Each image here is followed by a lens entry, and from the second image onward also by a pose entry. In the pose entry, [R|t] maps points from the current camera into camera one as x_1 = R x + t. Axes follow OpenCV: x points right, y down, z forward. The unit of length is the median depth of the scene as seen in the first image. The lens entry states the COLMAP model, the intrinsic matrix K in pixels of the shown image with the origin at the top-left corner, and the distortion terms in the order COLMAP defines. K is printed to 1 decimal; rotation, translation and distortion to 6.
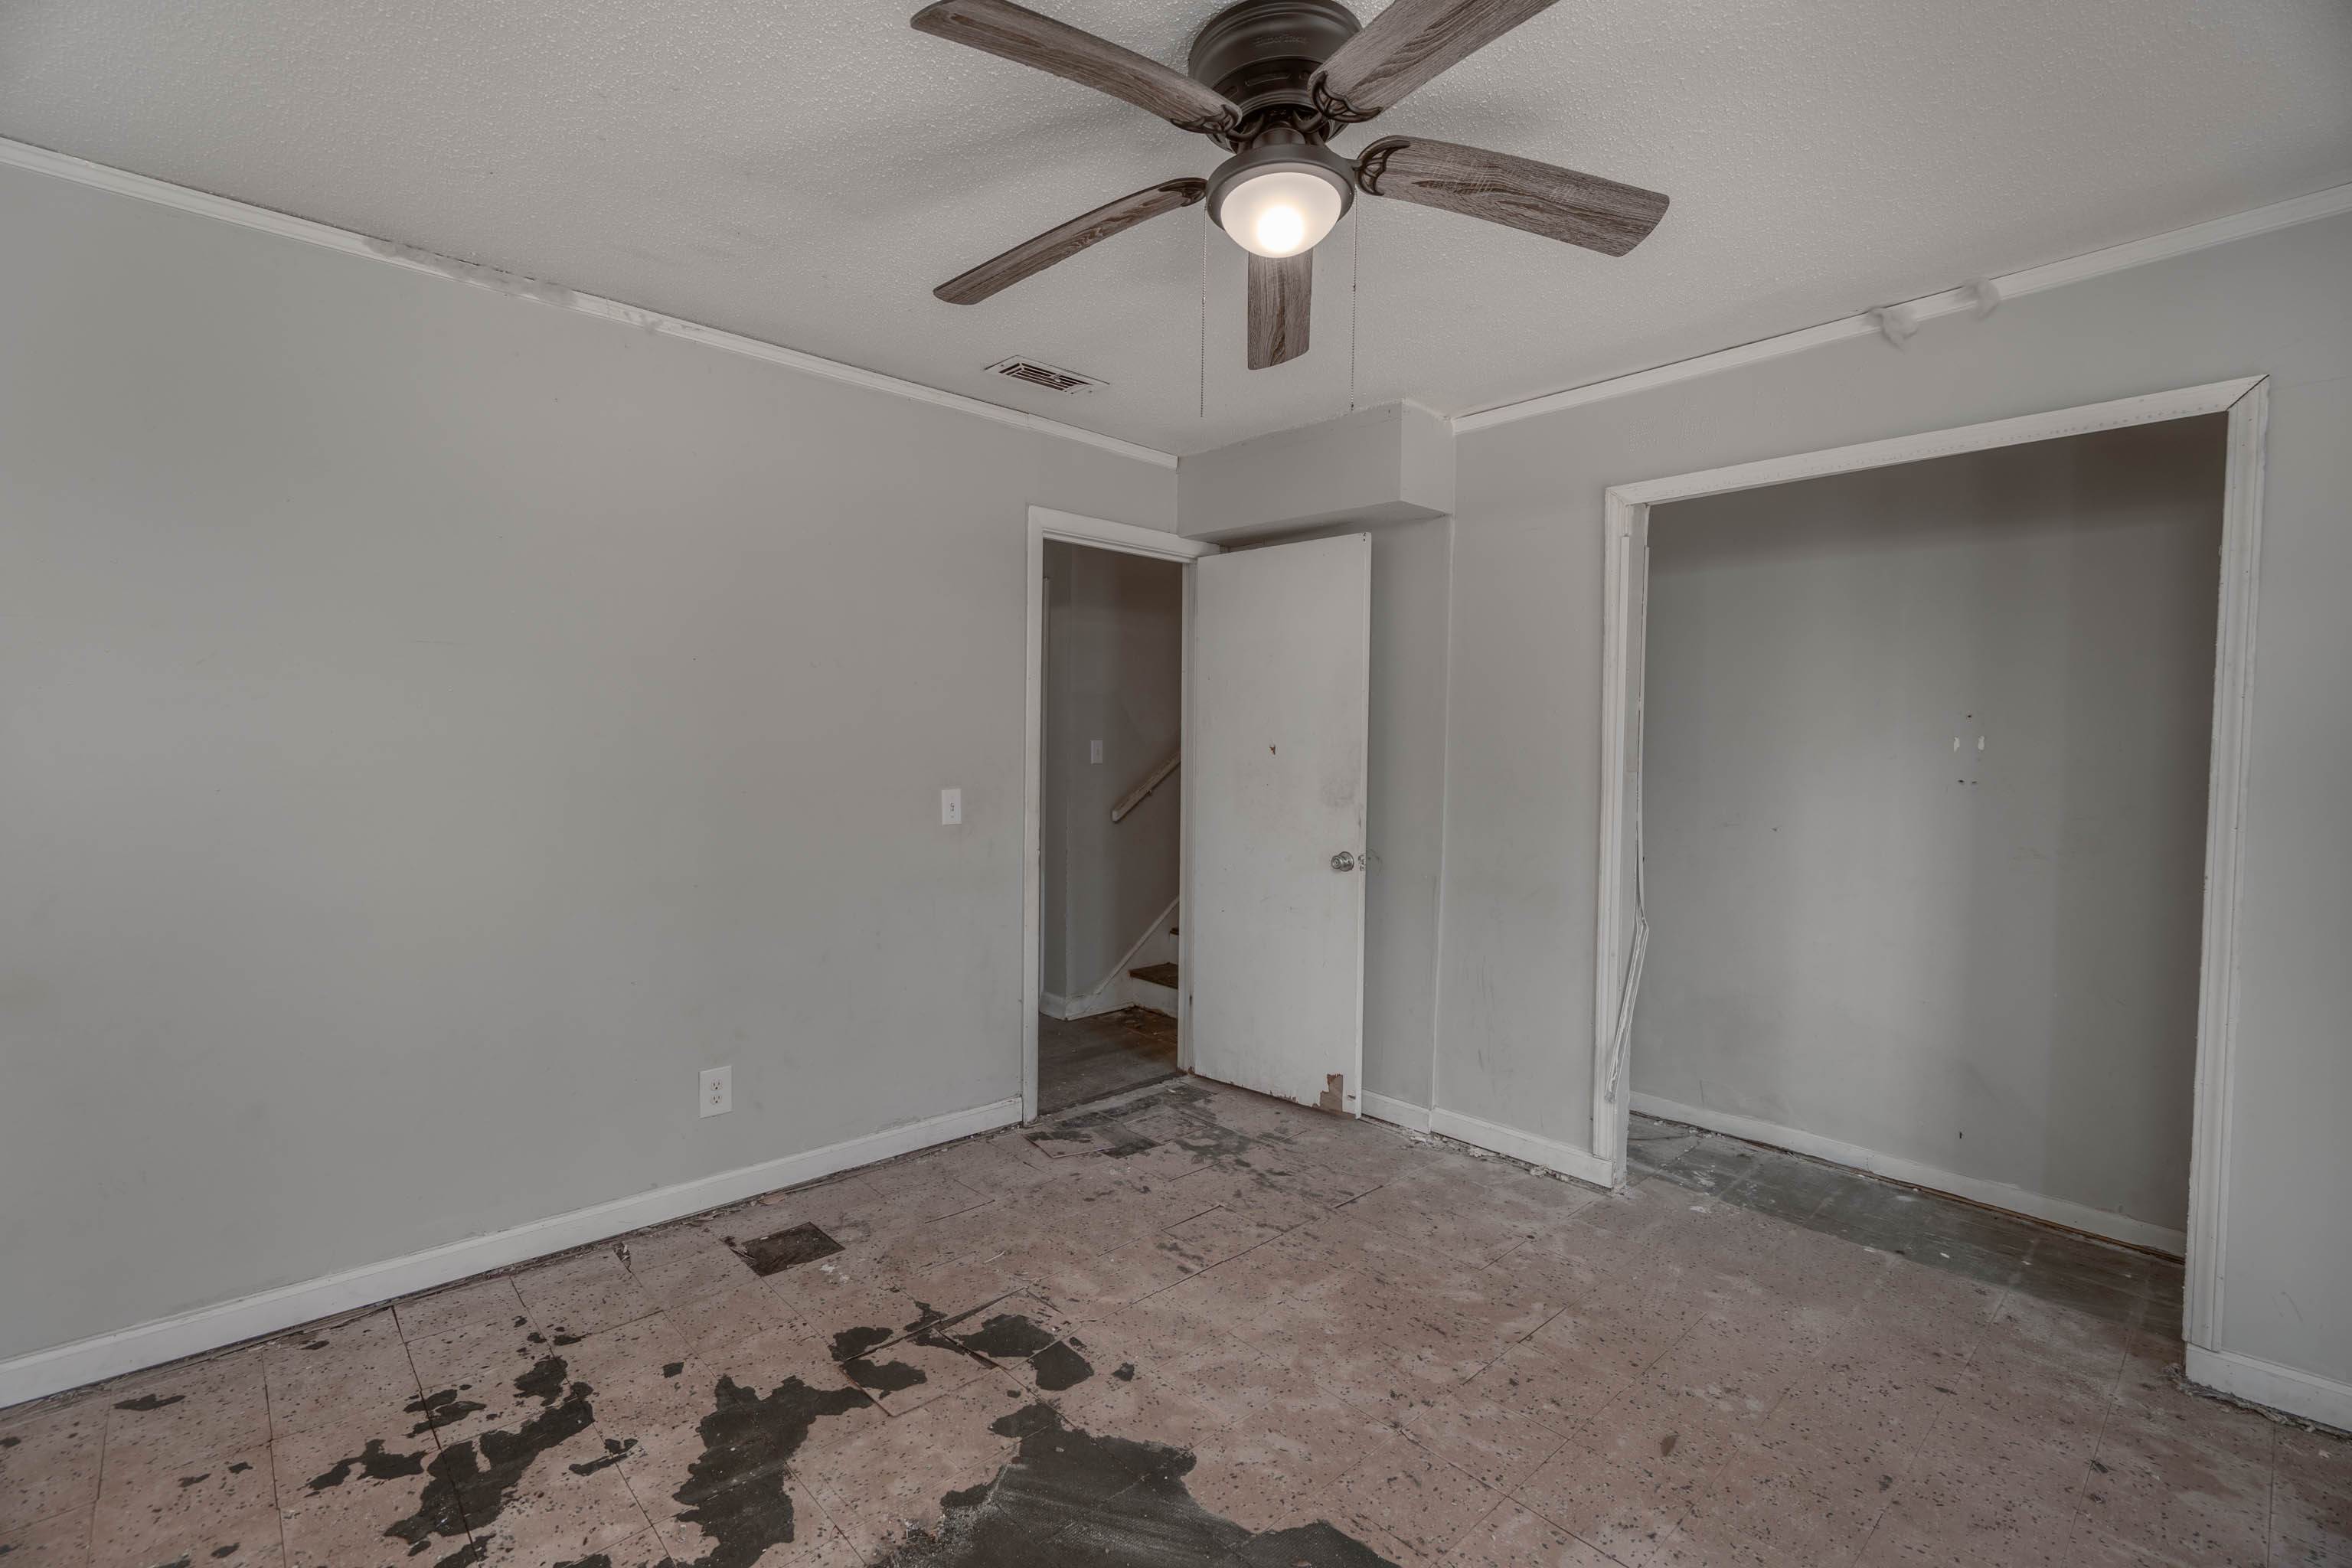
lens RADIAL K [[1050.0, 0, 1164.1], [0, 1050.0, 783.8], [0, 0, 1]] dist [-0.004628, 0.001283]
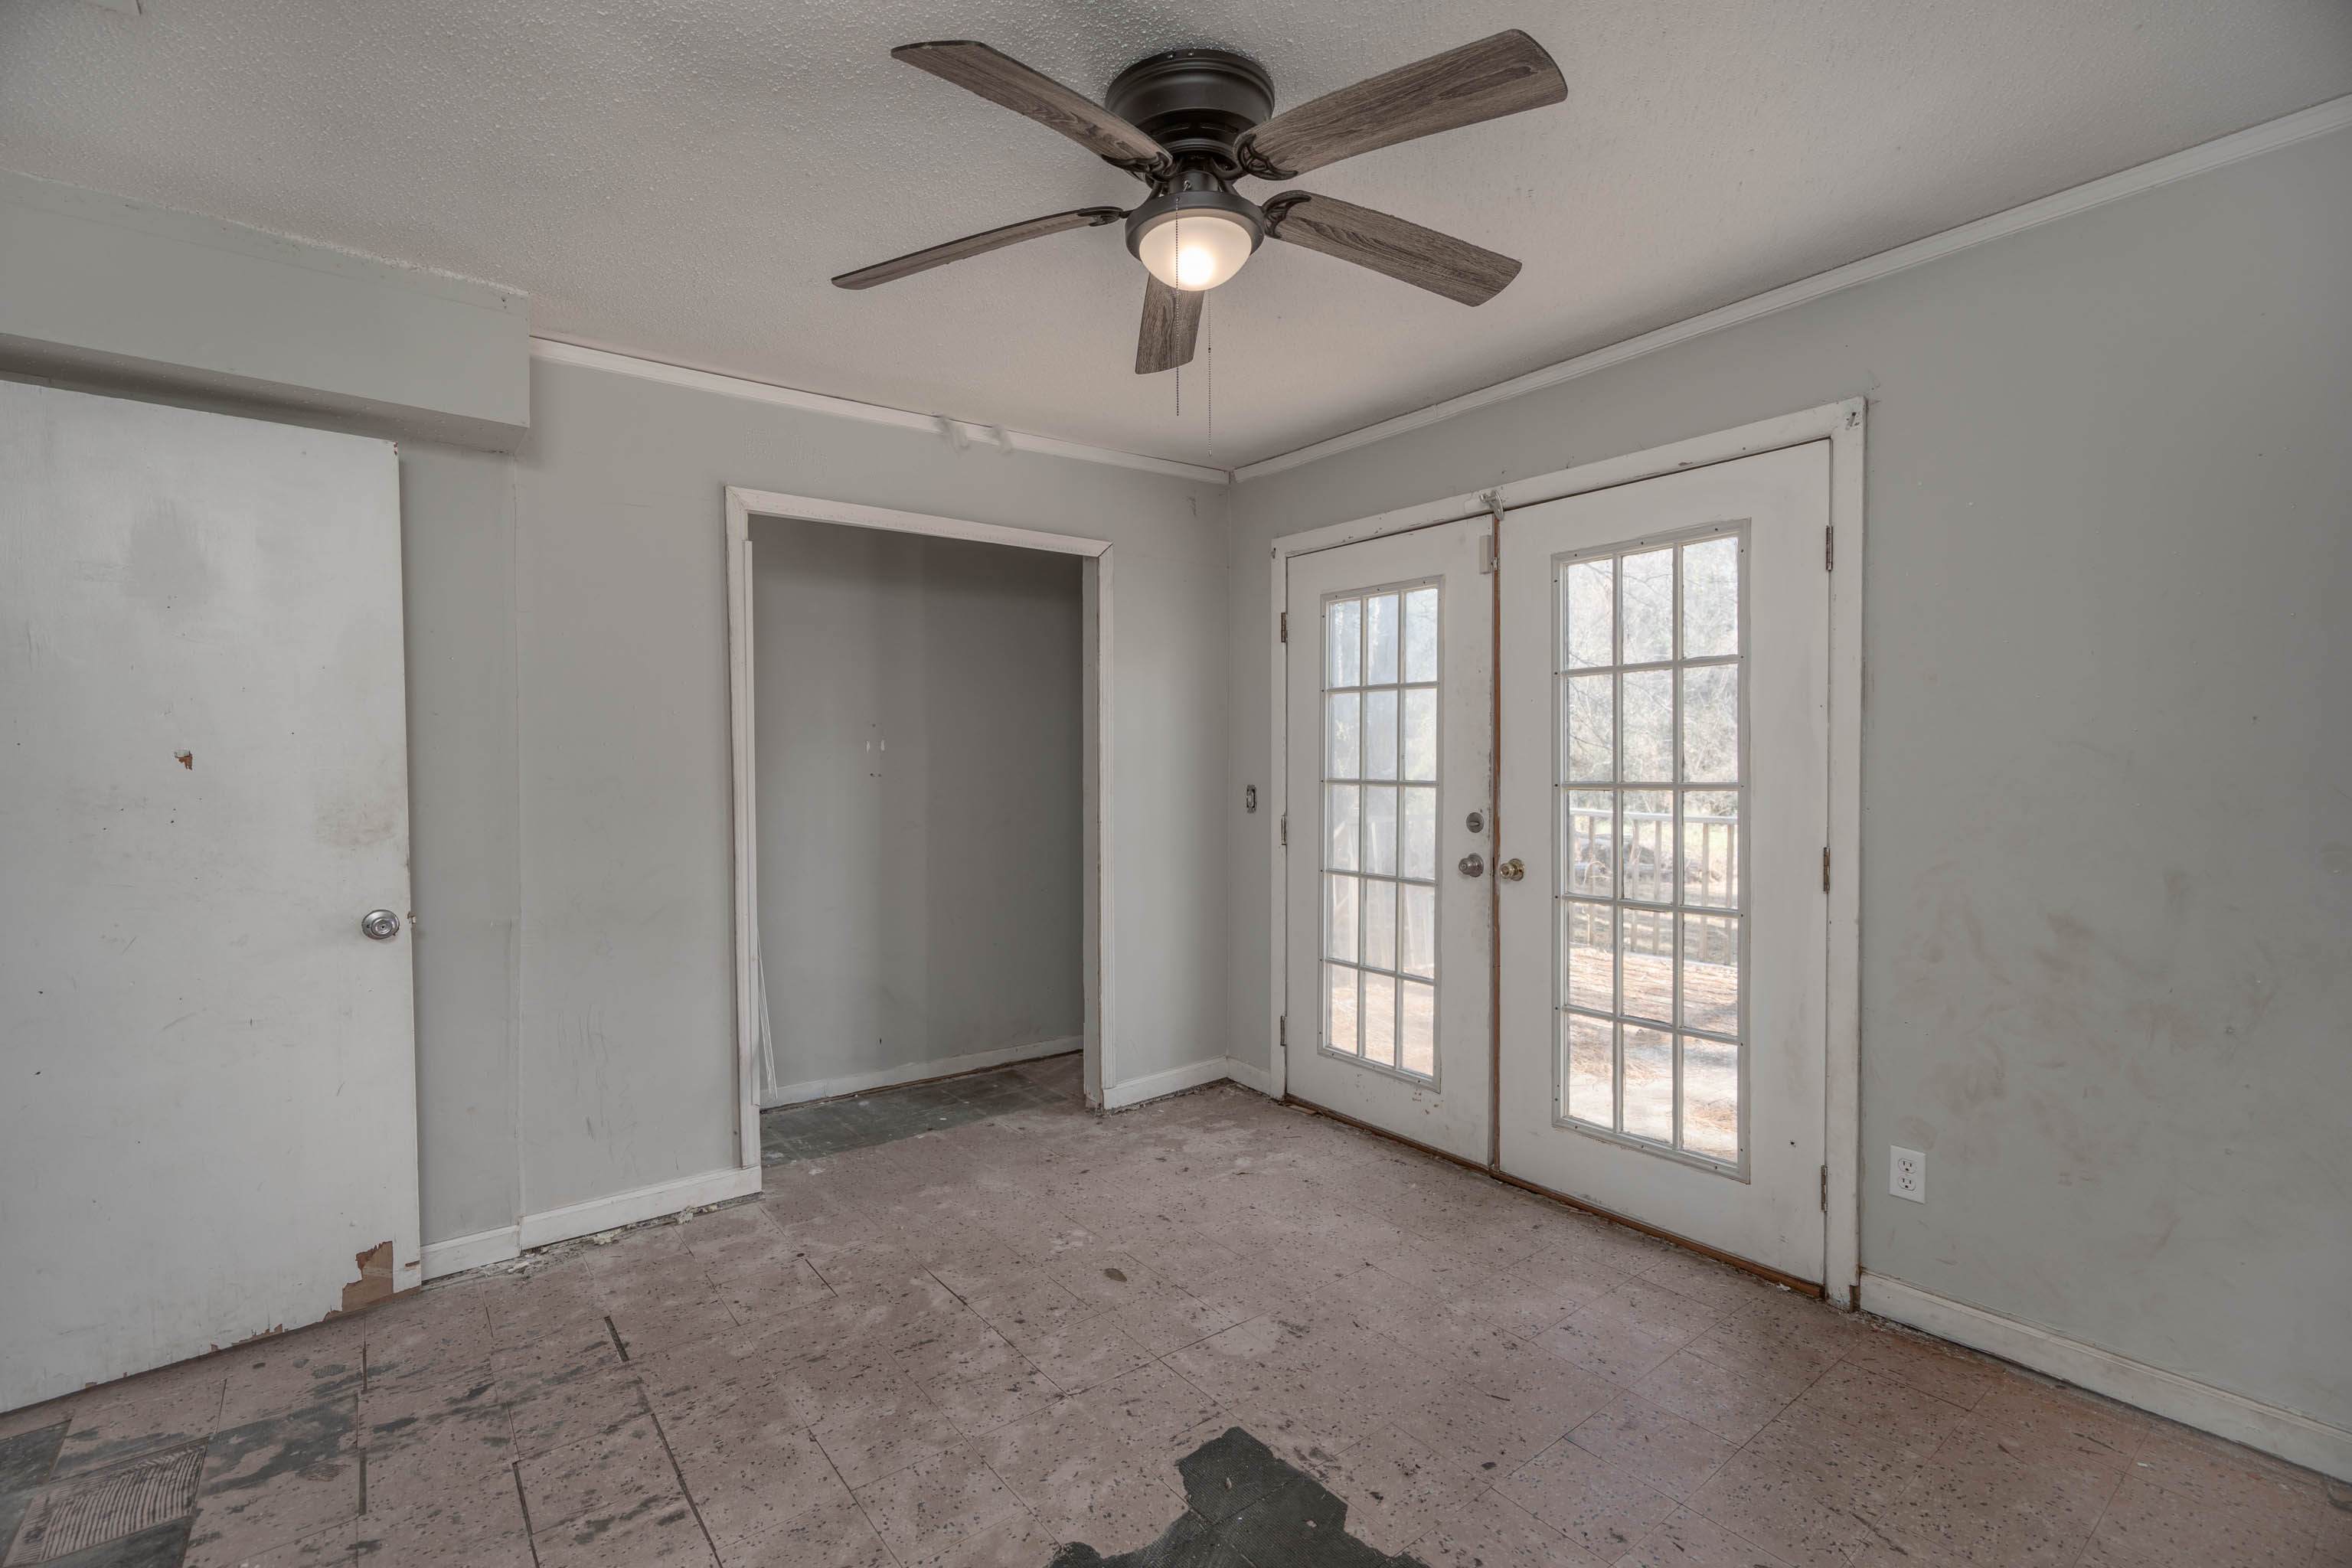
lens RADIAL K [[1050.0, 0, 1164.1], [0, 1050.0, 783.8], [0, 0, 1]] dist [-0.004628, 0.001283]
pose [[0.092885, -0.039381, 0.994898, -0.593907], [0.040814, 0.998528, 0.035714, -0.026257], [-0.994840, 0.037288, 0.094356, 0.580257]]
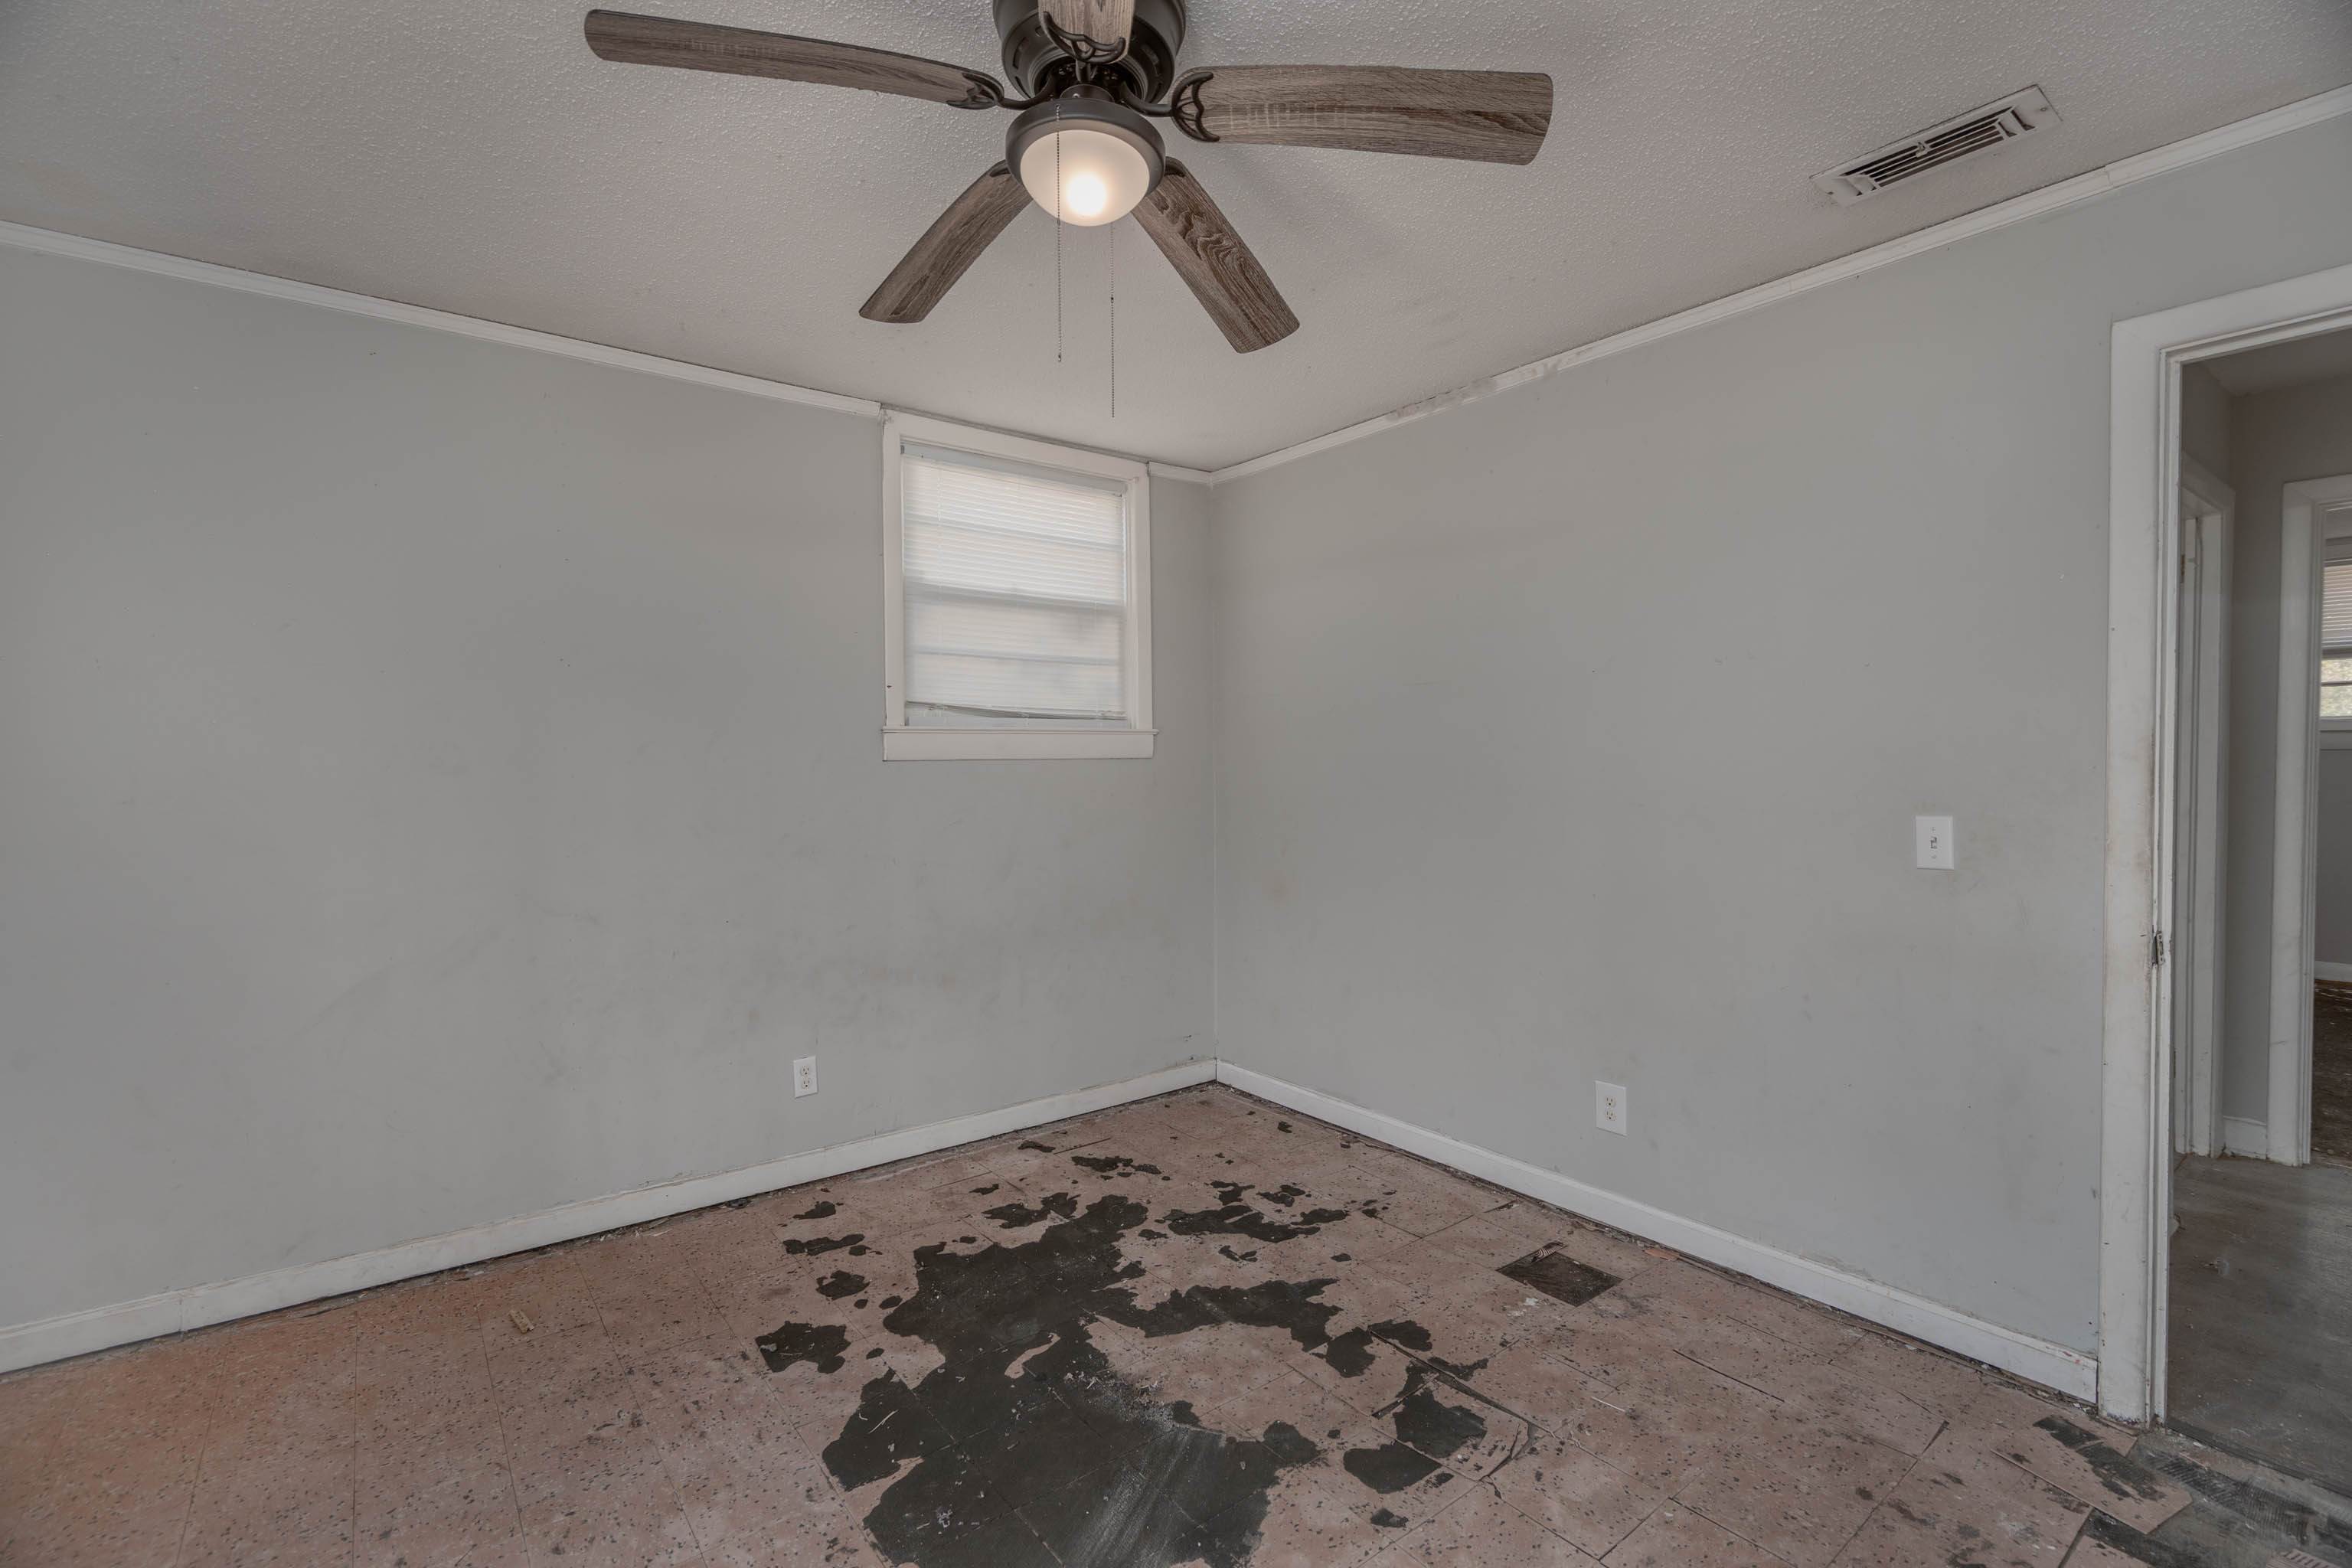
lens RADIAL K [[1050.0, 0, 1164.1], [0, 1050.0, 783.8], [0, 0, 1]] dist [-0.004628, 0.001283]
pose [[-0.094434, 0.011021, -0.995470, 0.637006], [-0.029402, 0.999472, 0.013855, -0.012365], [0.995097, 0.030577, -0.094060, 0.721515]]
